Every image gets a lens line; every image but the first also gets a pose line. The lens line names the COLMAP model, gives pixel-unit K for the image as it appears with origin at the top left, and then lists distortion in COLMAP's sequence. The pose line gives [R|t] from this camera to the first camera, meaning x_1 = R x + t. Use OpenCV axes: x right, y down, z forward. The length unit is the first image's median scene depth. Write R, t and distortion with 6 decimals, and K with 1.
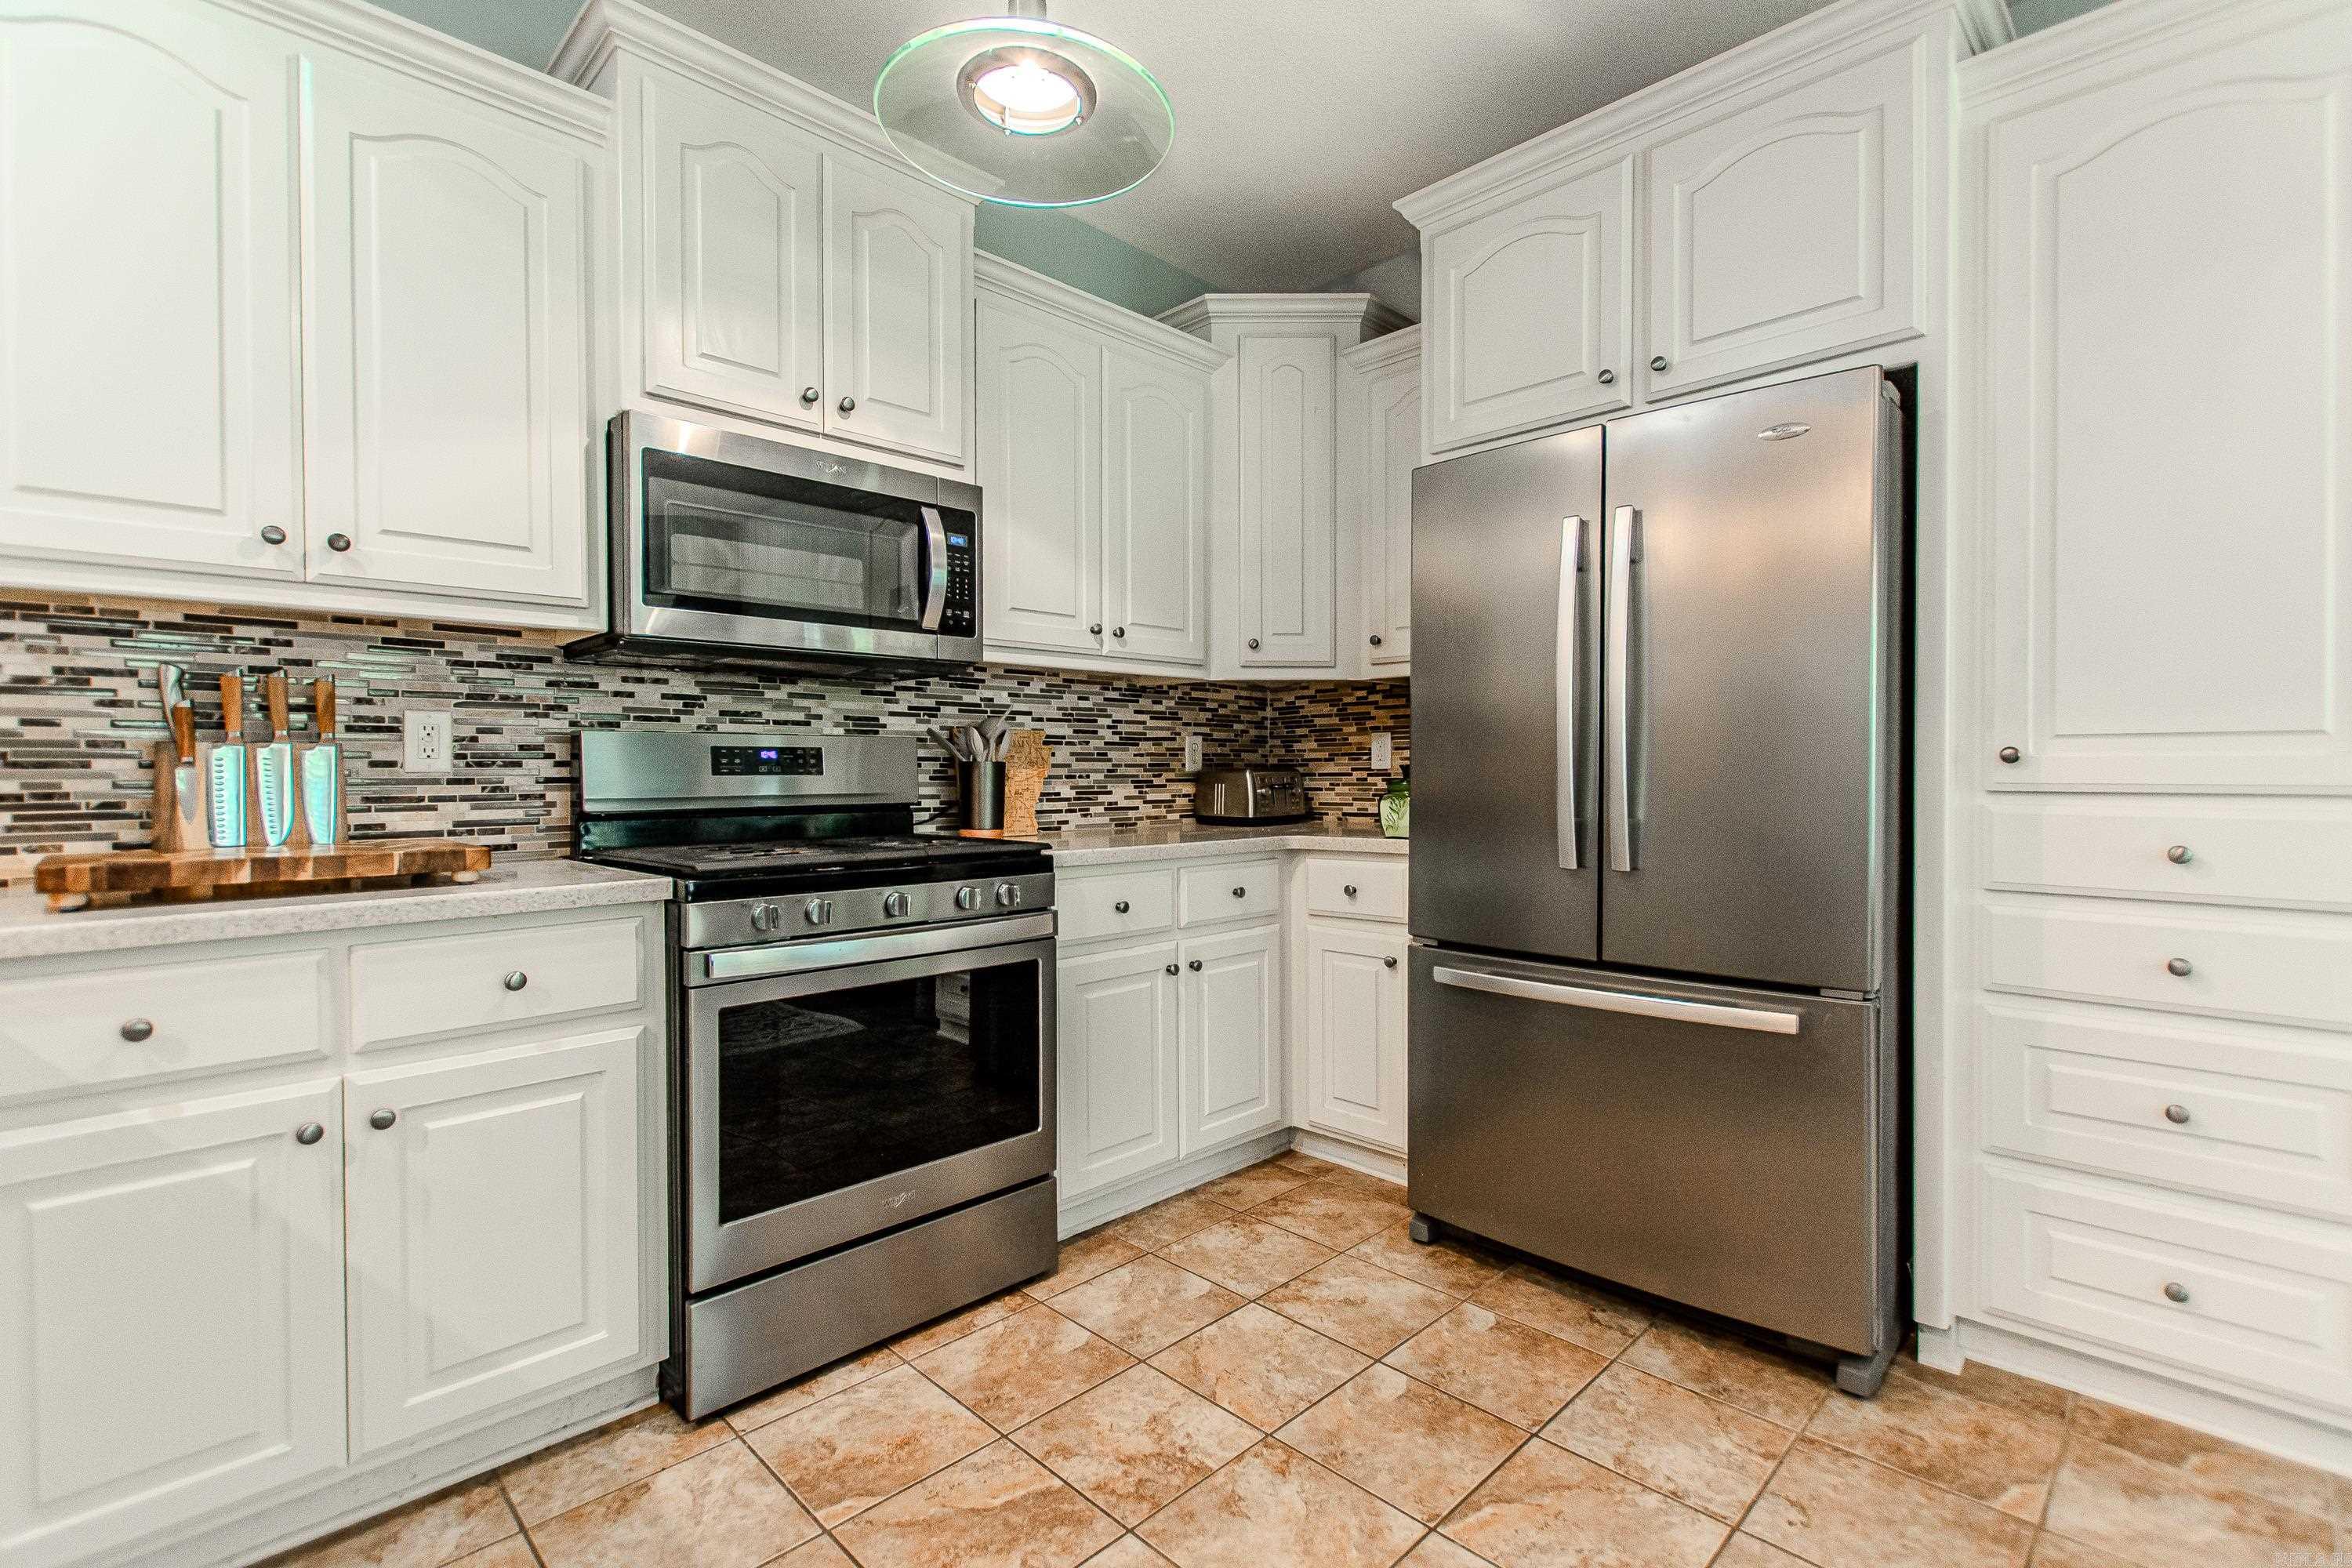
lens RADIAL K [[1050.0, 0, 1169.1], [0, 1050.0, 777.5], [0, 0, 1]] dist [0.001545, -0.000249]
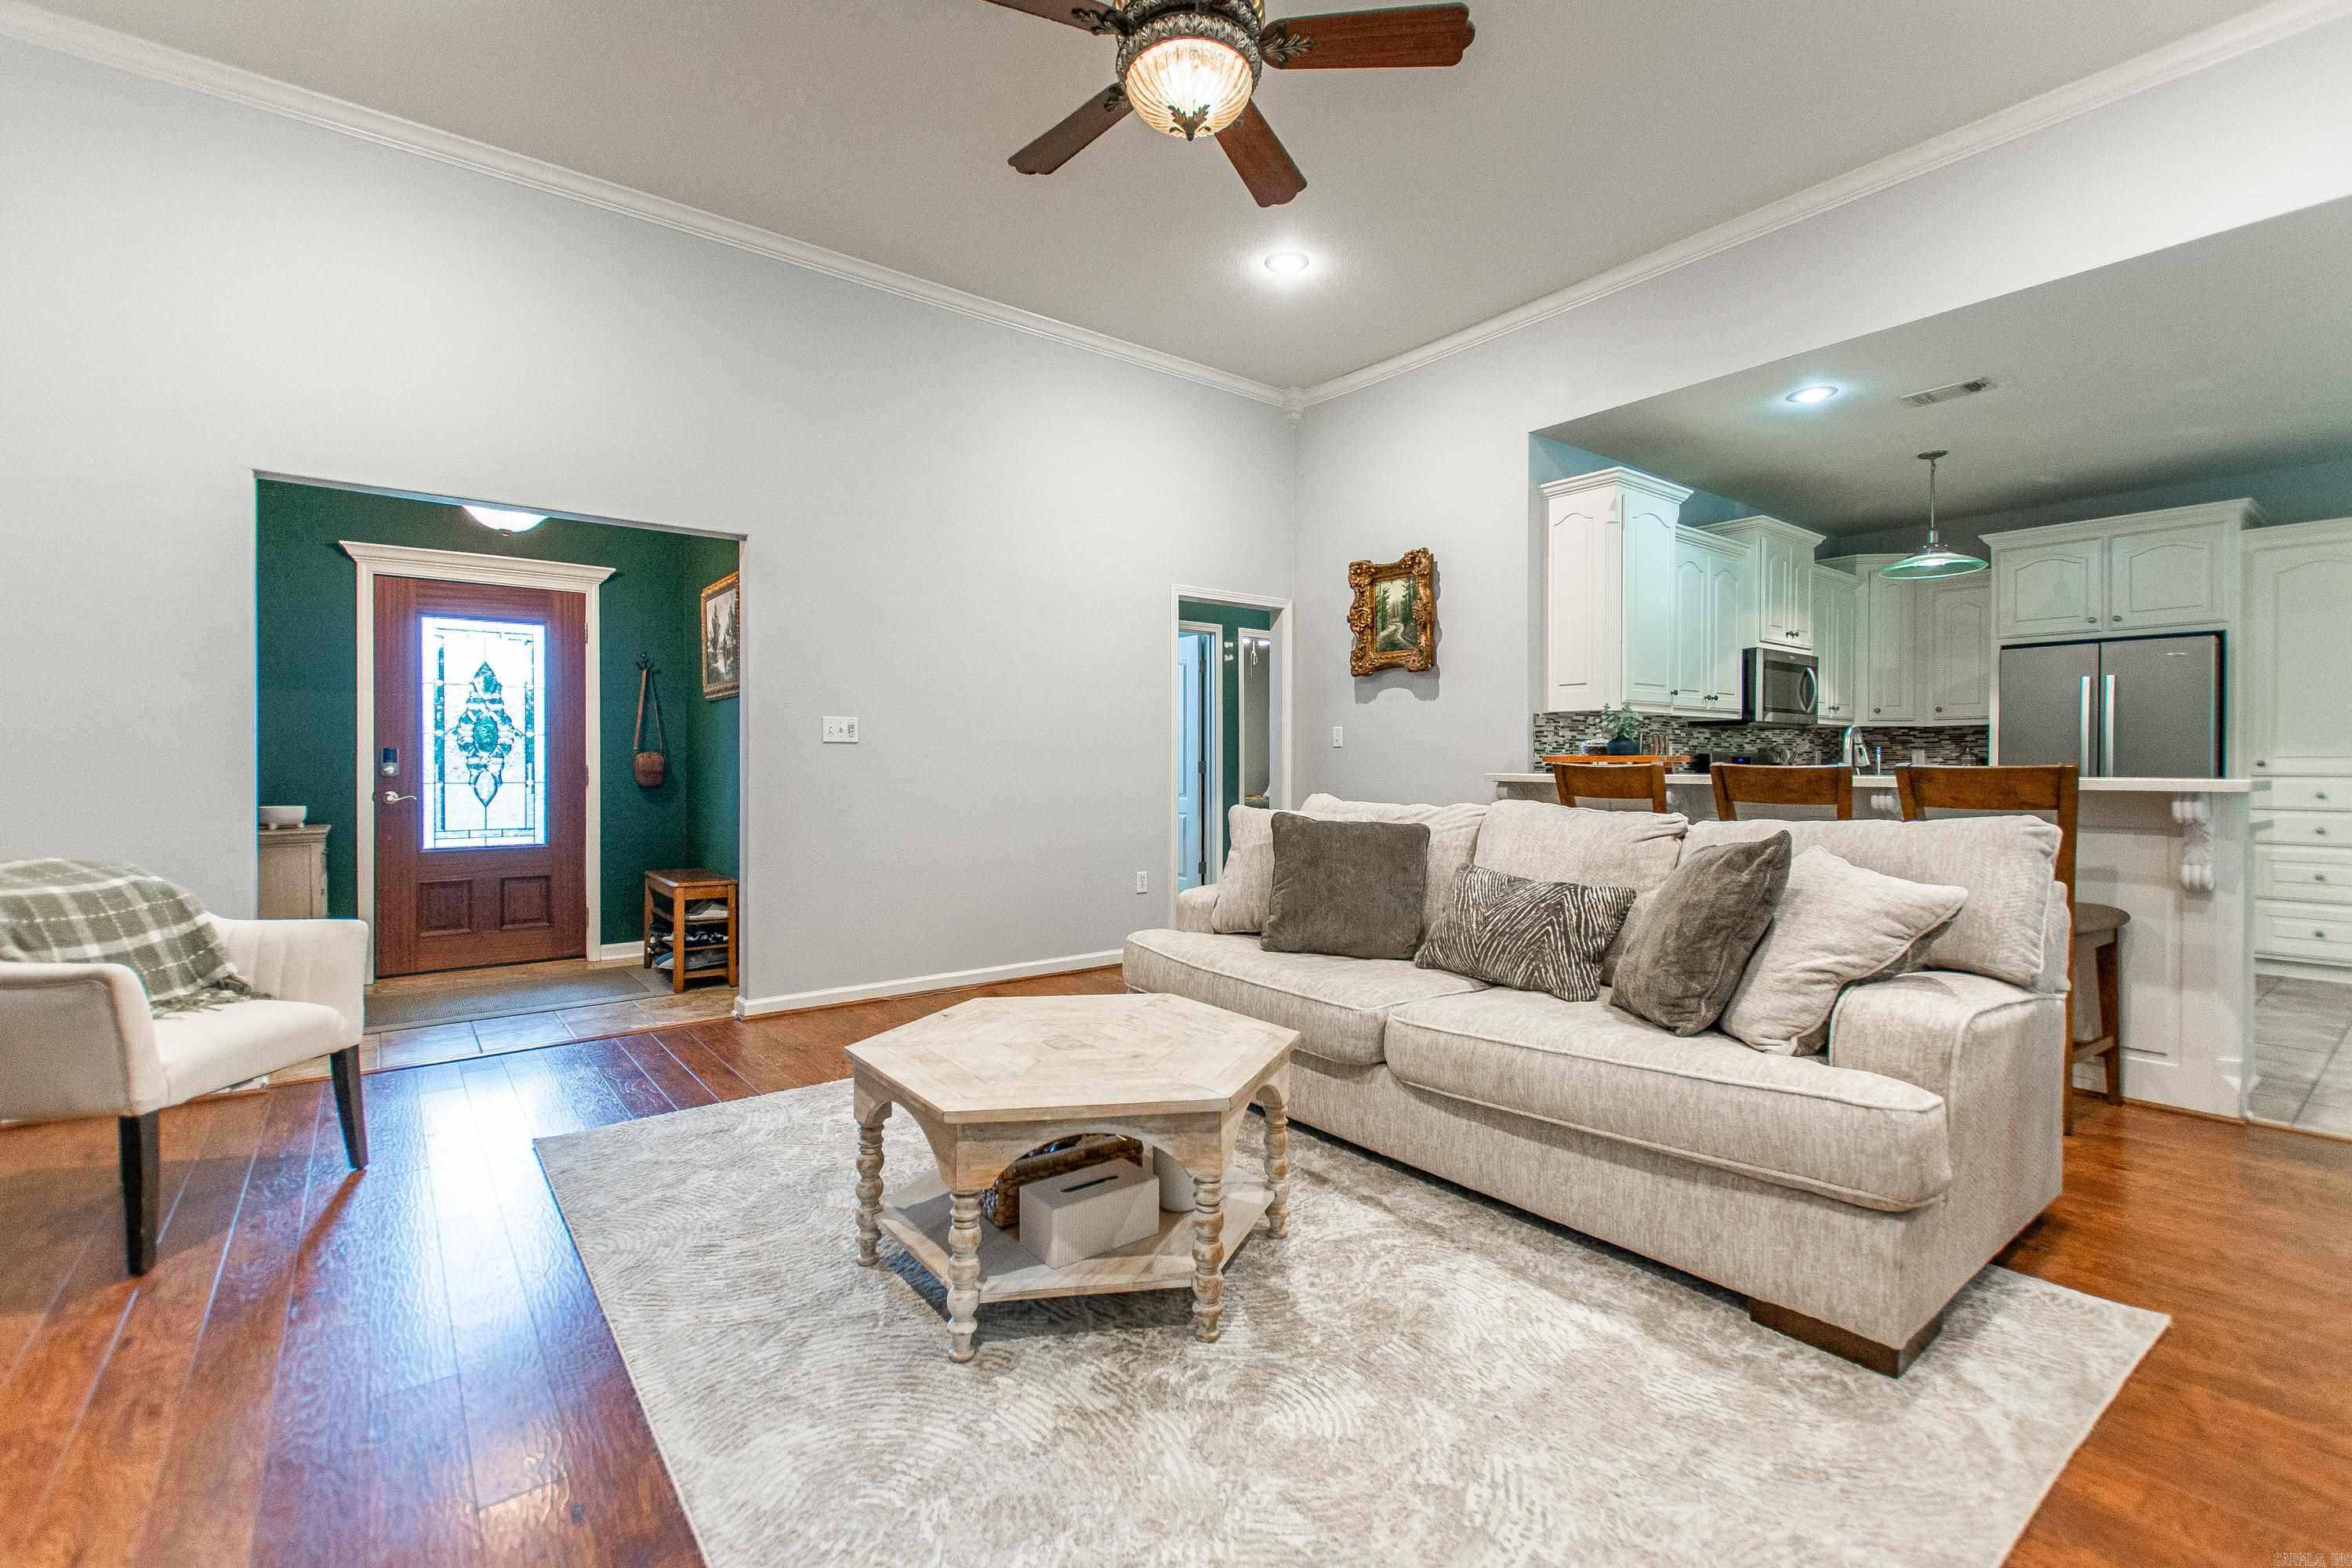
lens RADIAL K [[1028.2, 0, 1174.6], [0, 1028.2, 765.2], [0, 0, 1]] dist [0.011620, -0.008652]
pose [[0.993159, 0.005388, -0.116641, -1.620893], [-0.006516, 0.999936, -0.009291, 0.026928], [0.116584, 0.009988, 0.993131, -1.902568]]
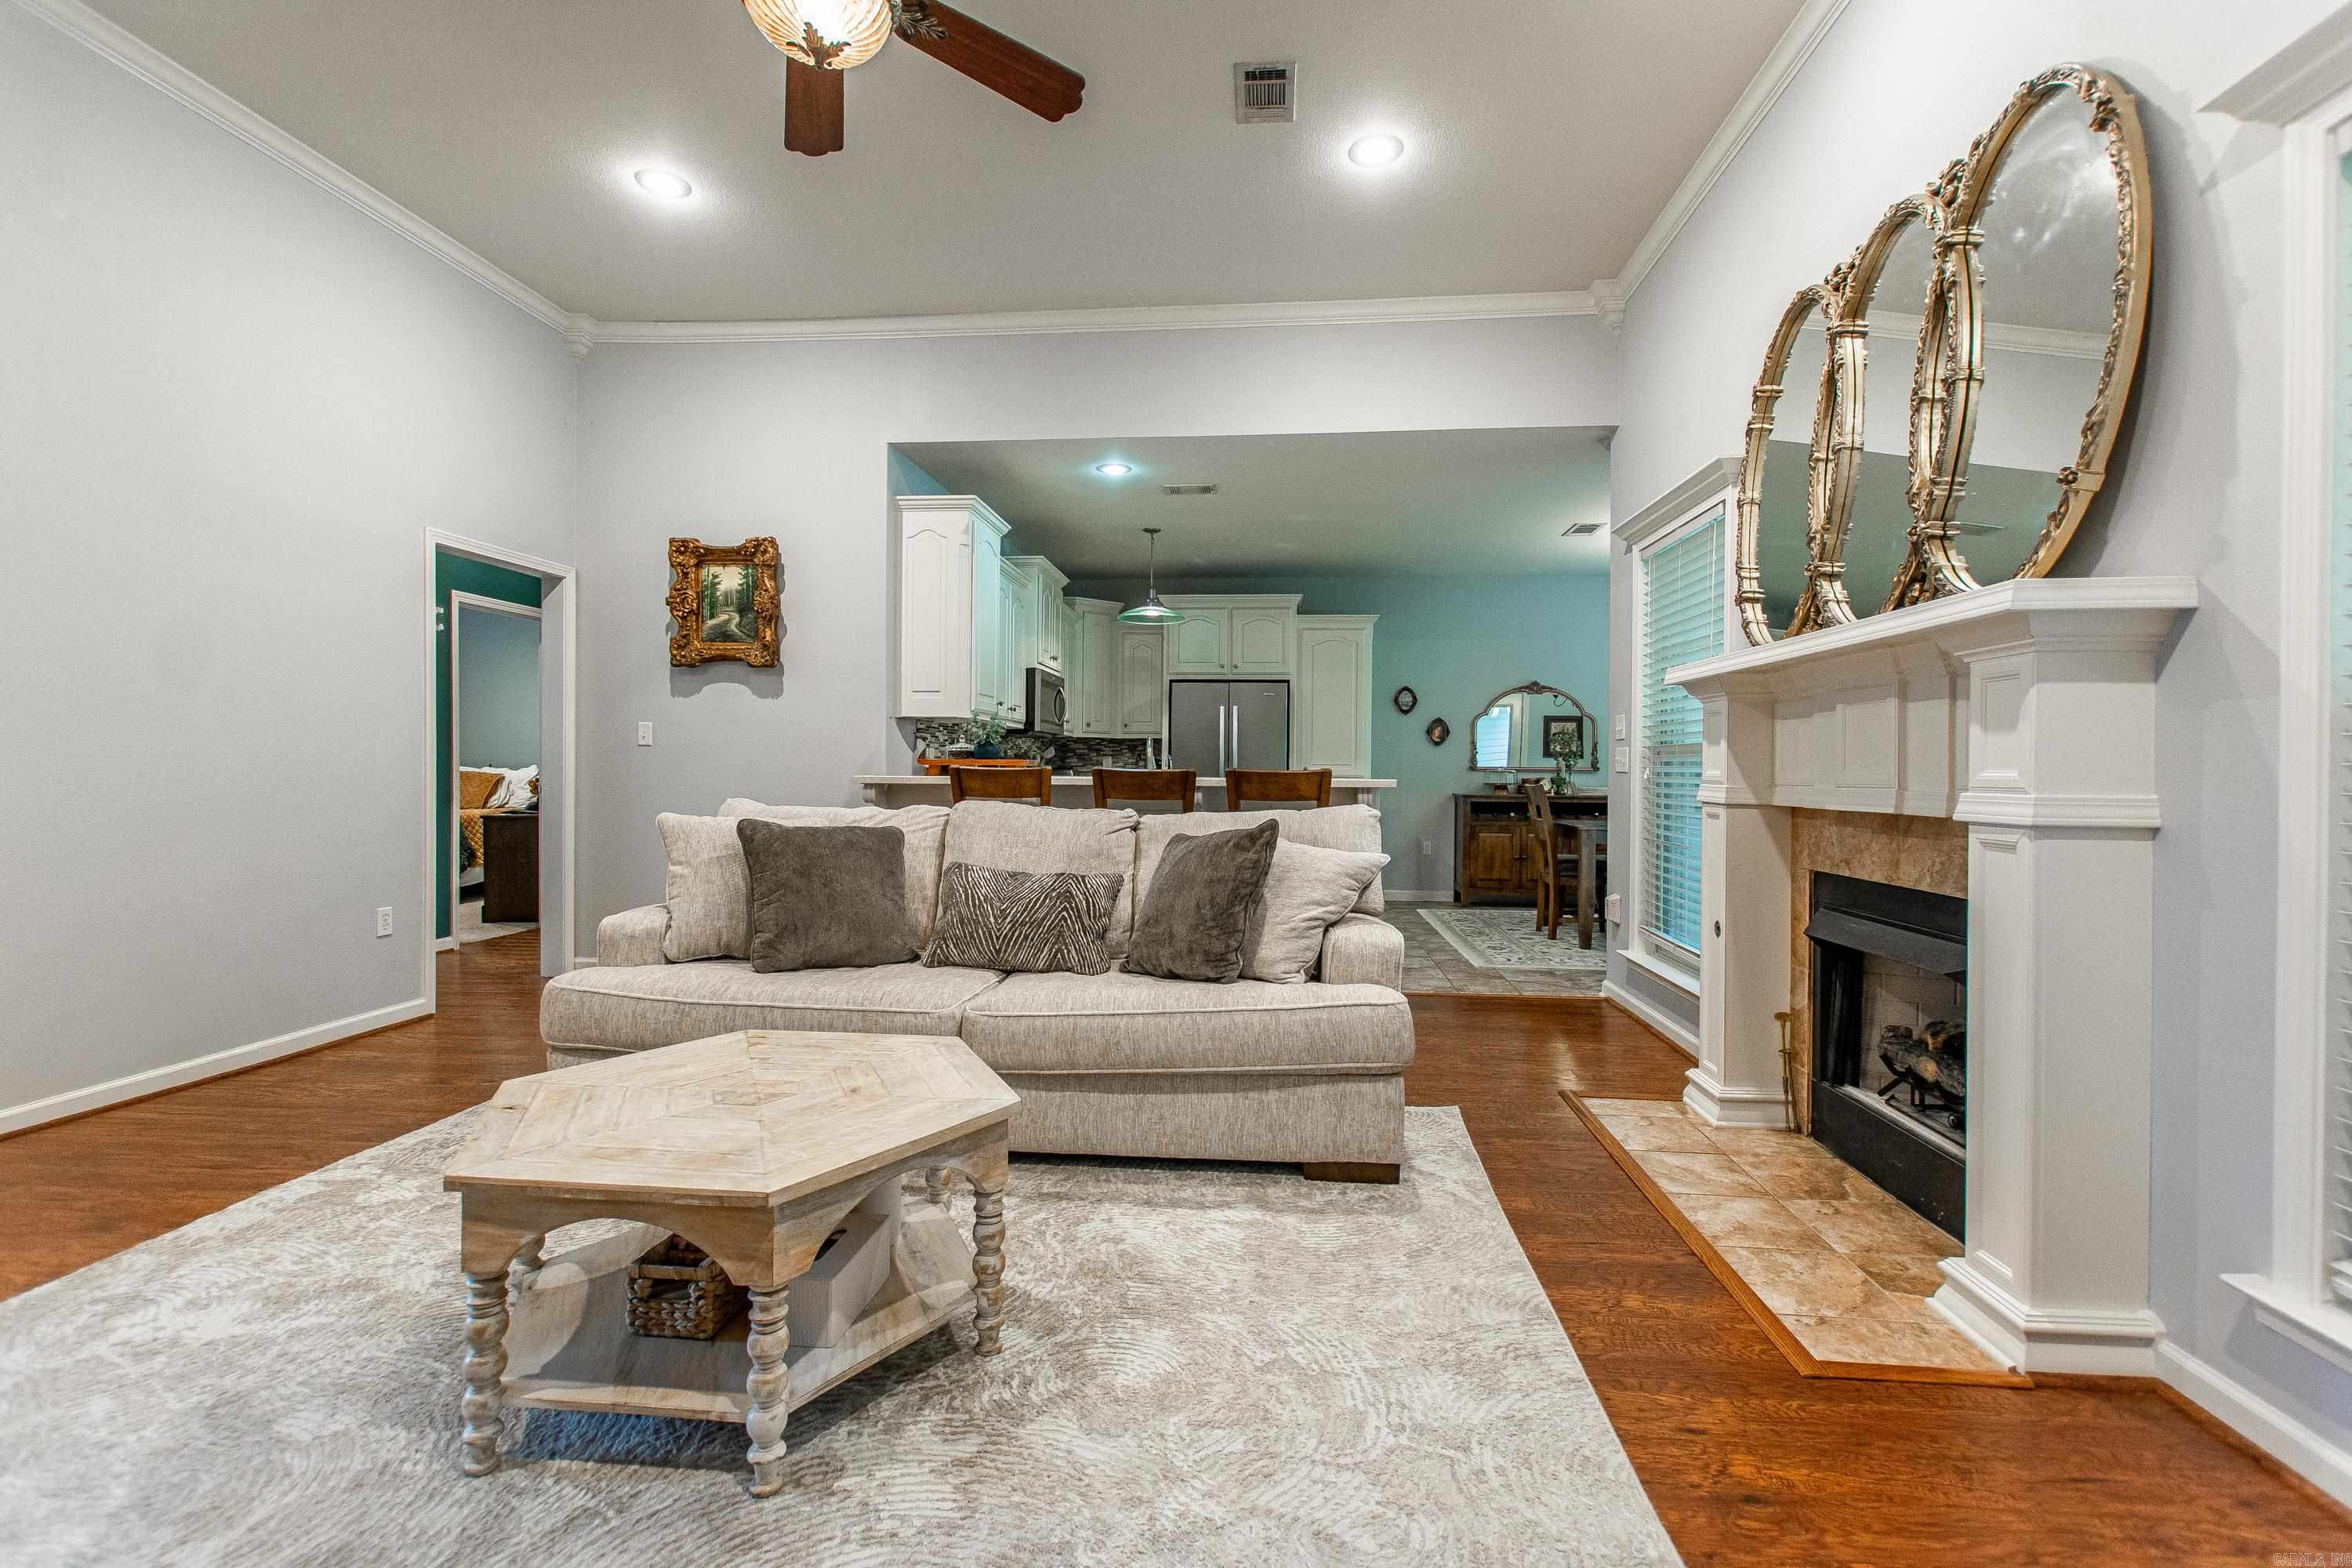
lens RADIAL K [[1038.8, 0, 1193.1], [0, 1038.8, 777.4], [0, 0, 1]] dist [0.001142, 0.000407]
pose [[0.763035, 0.004727, 0.646340, -2.109447], [-0.003657, 0.999989, -0.002996, 0.027218], [-0.646346, -0.000078, 0.763044, -1.800619]]
